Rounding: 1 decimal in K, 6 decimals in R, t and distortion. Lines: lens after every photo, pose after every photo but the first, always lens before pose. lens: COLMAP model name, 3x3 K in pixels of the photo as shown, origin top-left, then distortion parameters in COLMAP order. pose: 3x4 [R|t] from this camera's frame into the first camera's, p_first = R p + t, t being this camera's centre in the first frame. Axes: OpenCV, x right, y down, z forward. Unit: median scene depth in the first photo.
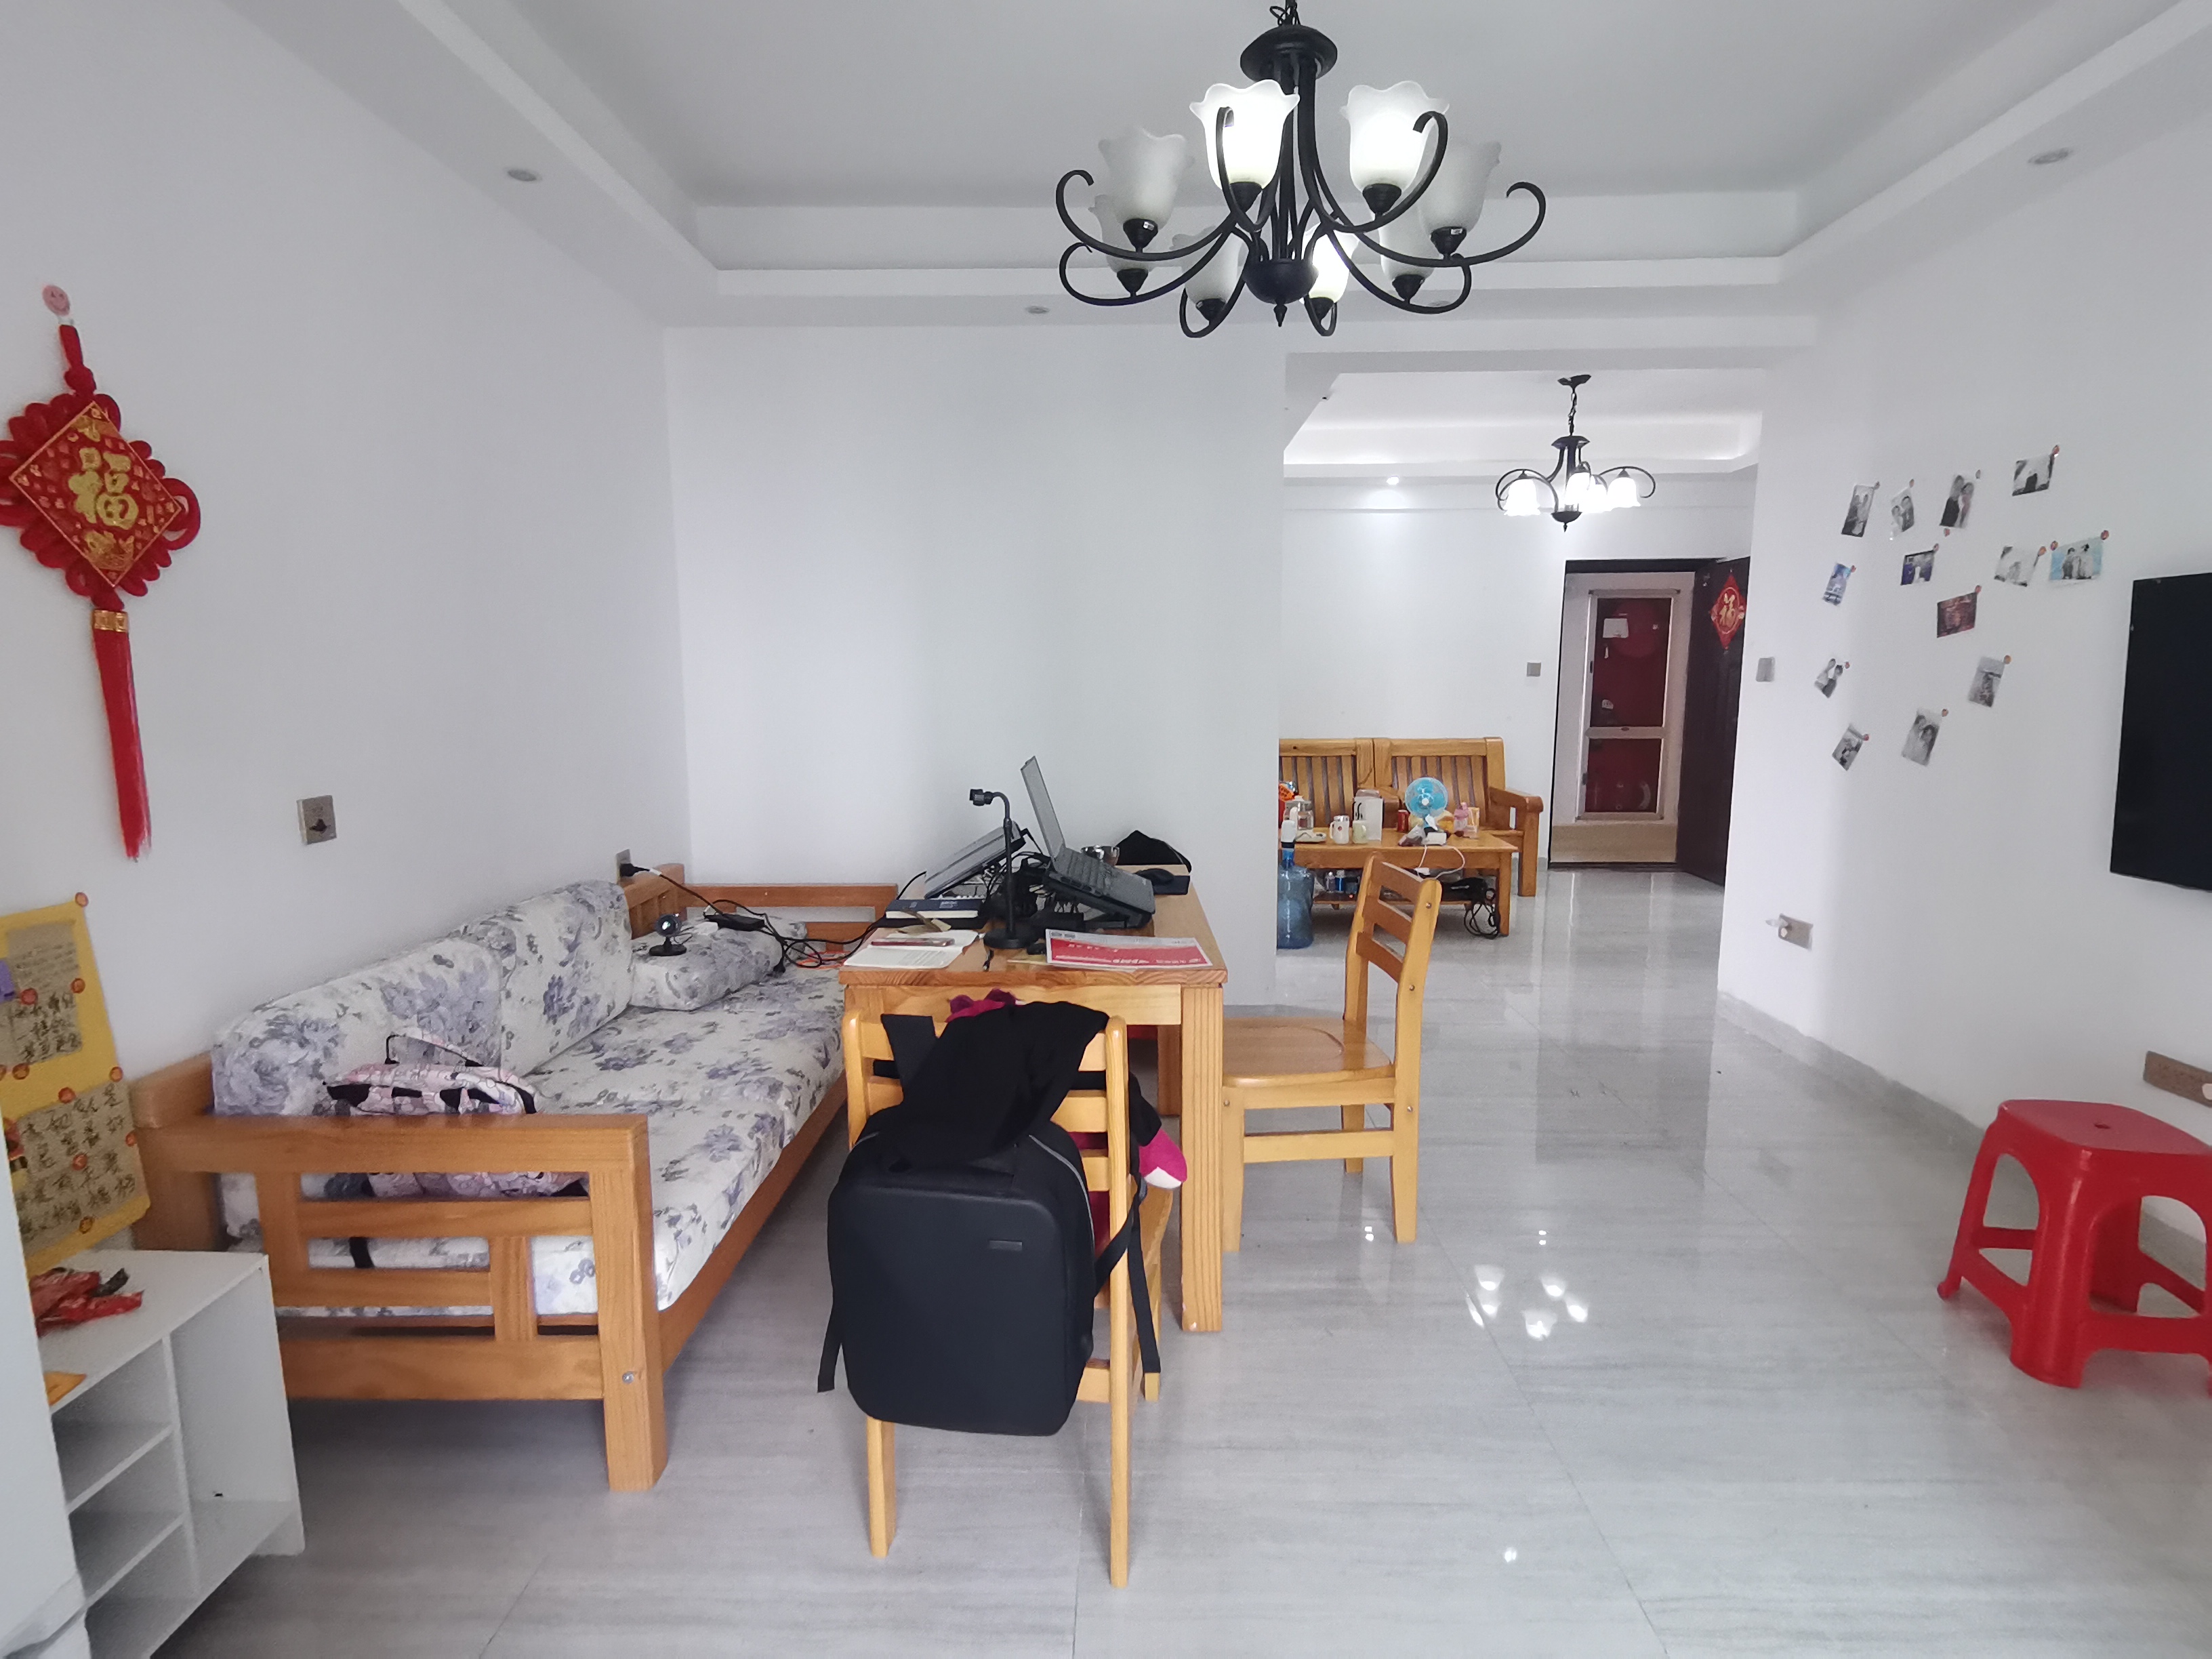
lens RADIAL K [[1108.0, 0, 1106.0], [0, 1108.0, 829.5], [0, 0, 1]] dist [-0.001807, -0.000687]
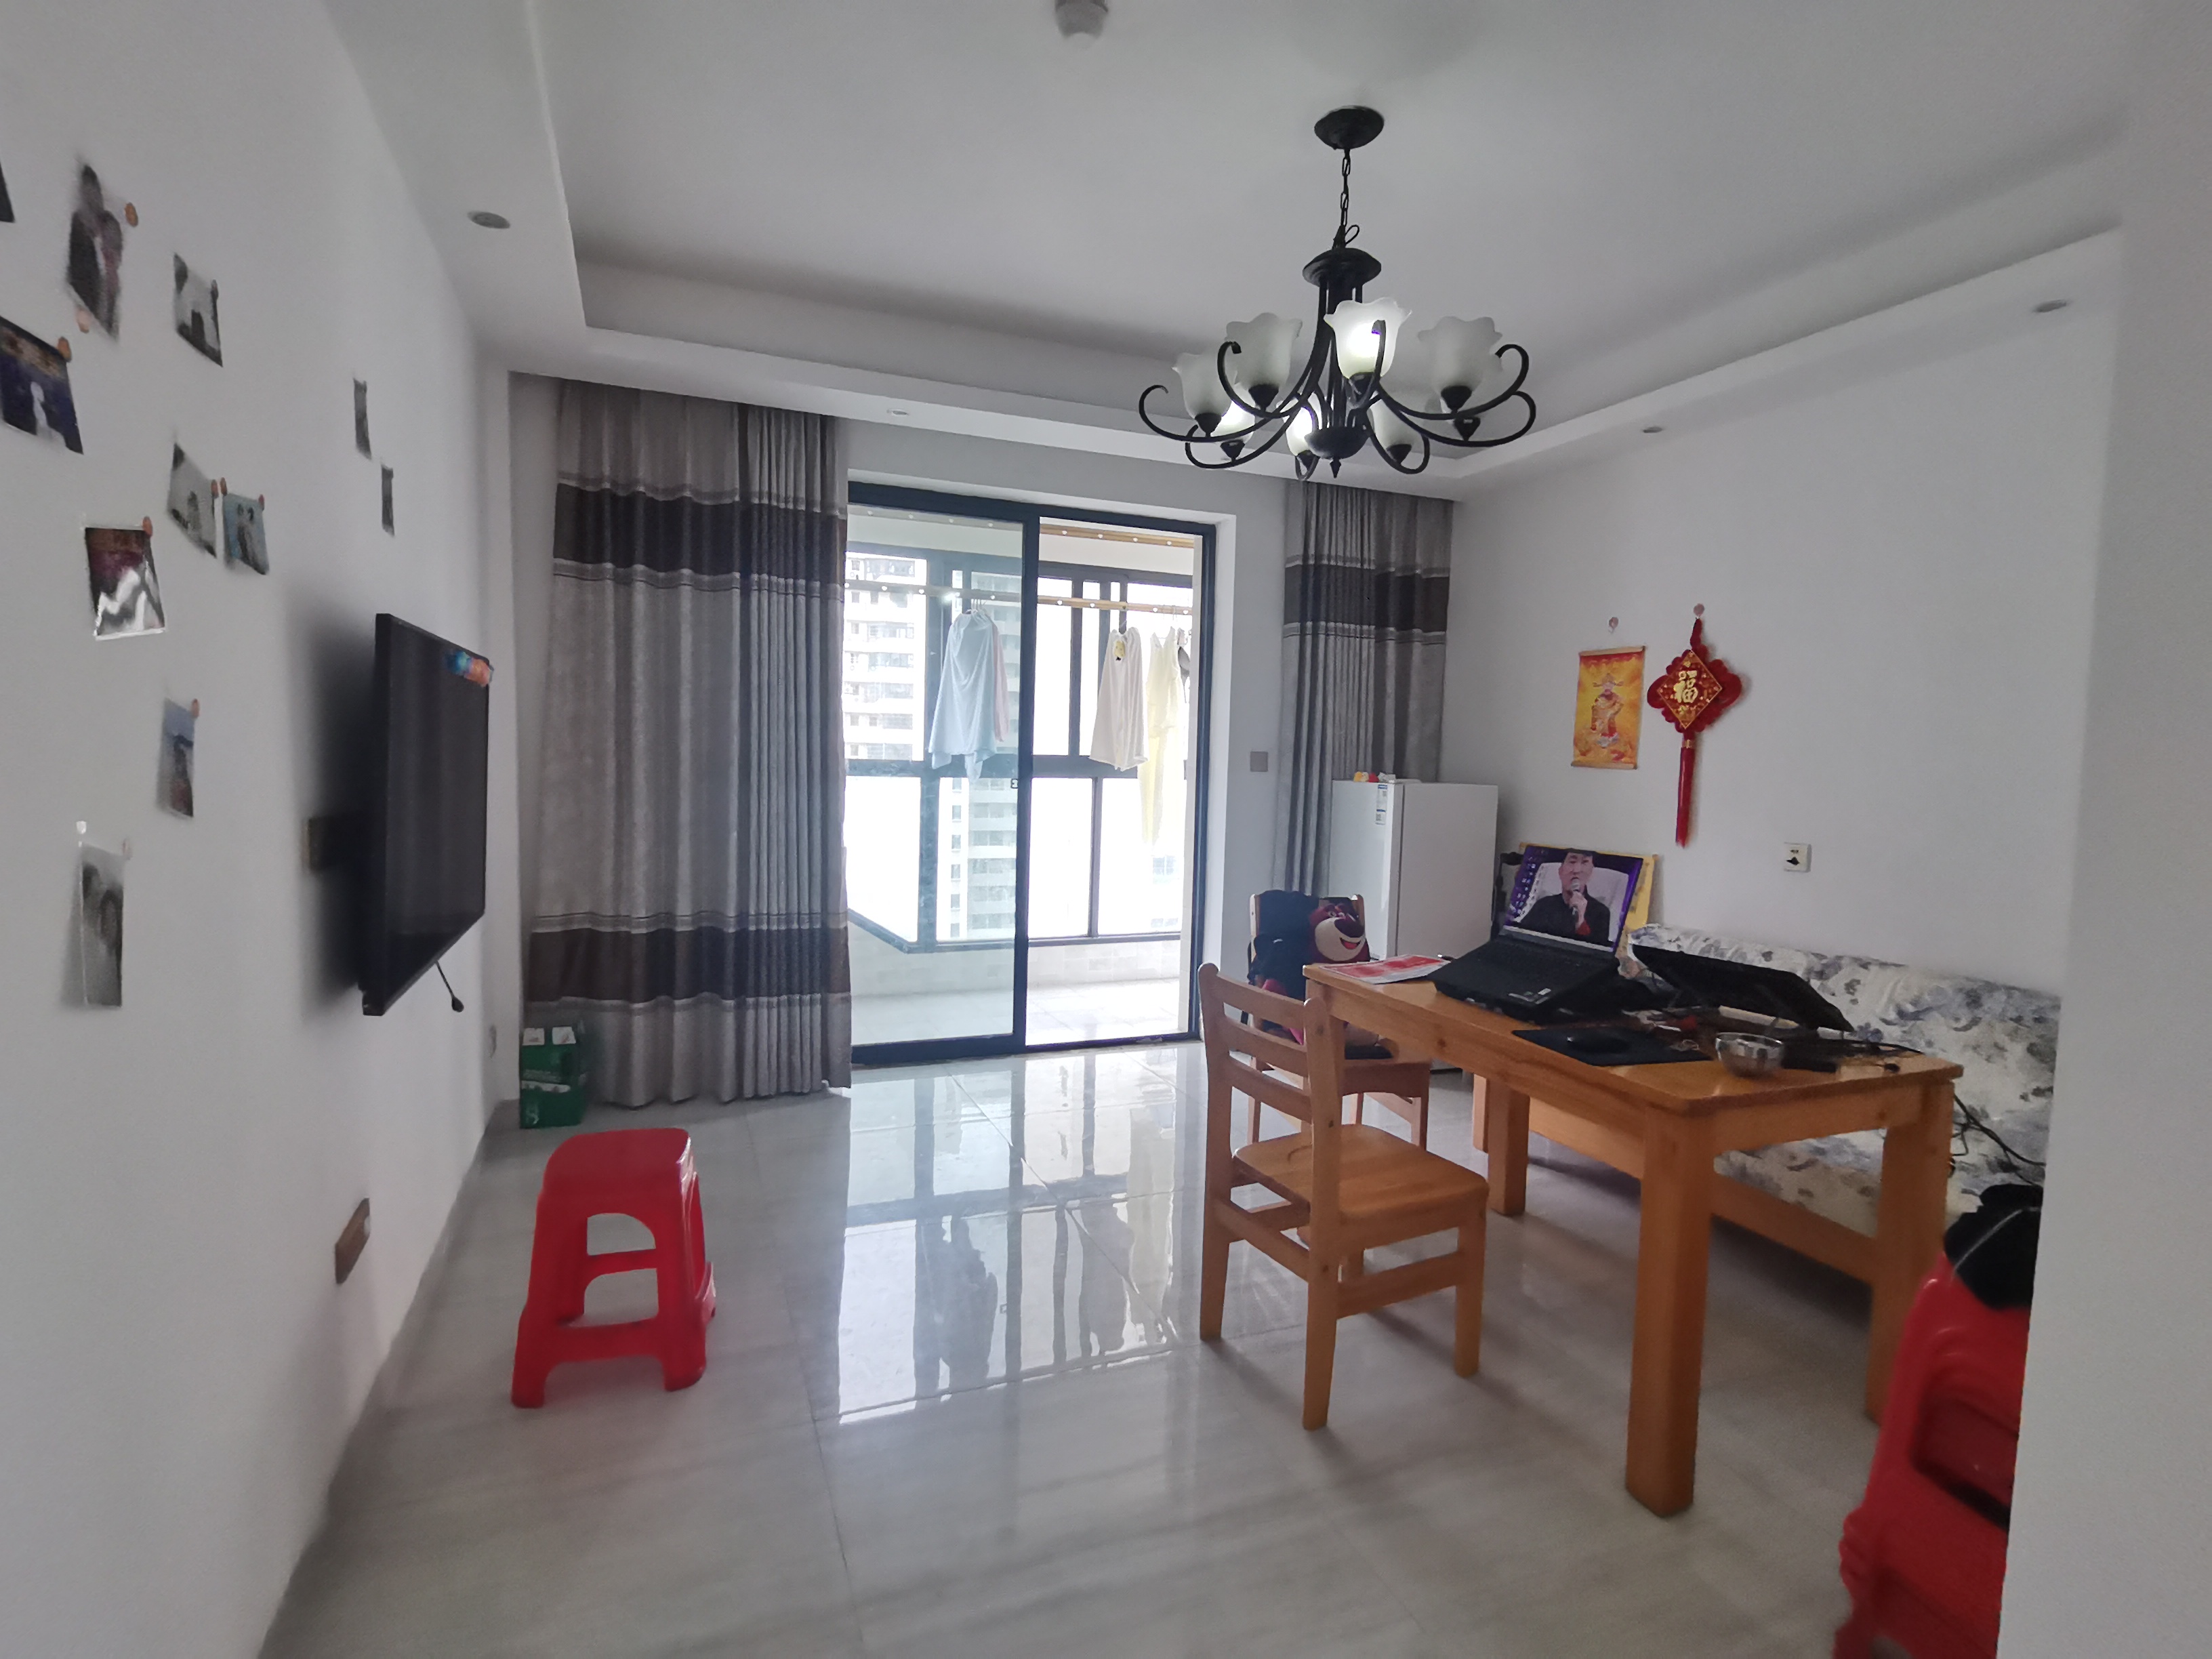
lens RADIAL K [[1108.0, 0, 1106.0], [0, 1108.0, 829.5], [0, 0, 1]] dist [-0.001807, -0.000687]
pose [[-0.921765, 0.007379, -0.387678, 1.097022], [-0.076292, 0.976824, 0.199988, -0.378220], [0.380169, 0.213919, -0.899839, 2.630251]]
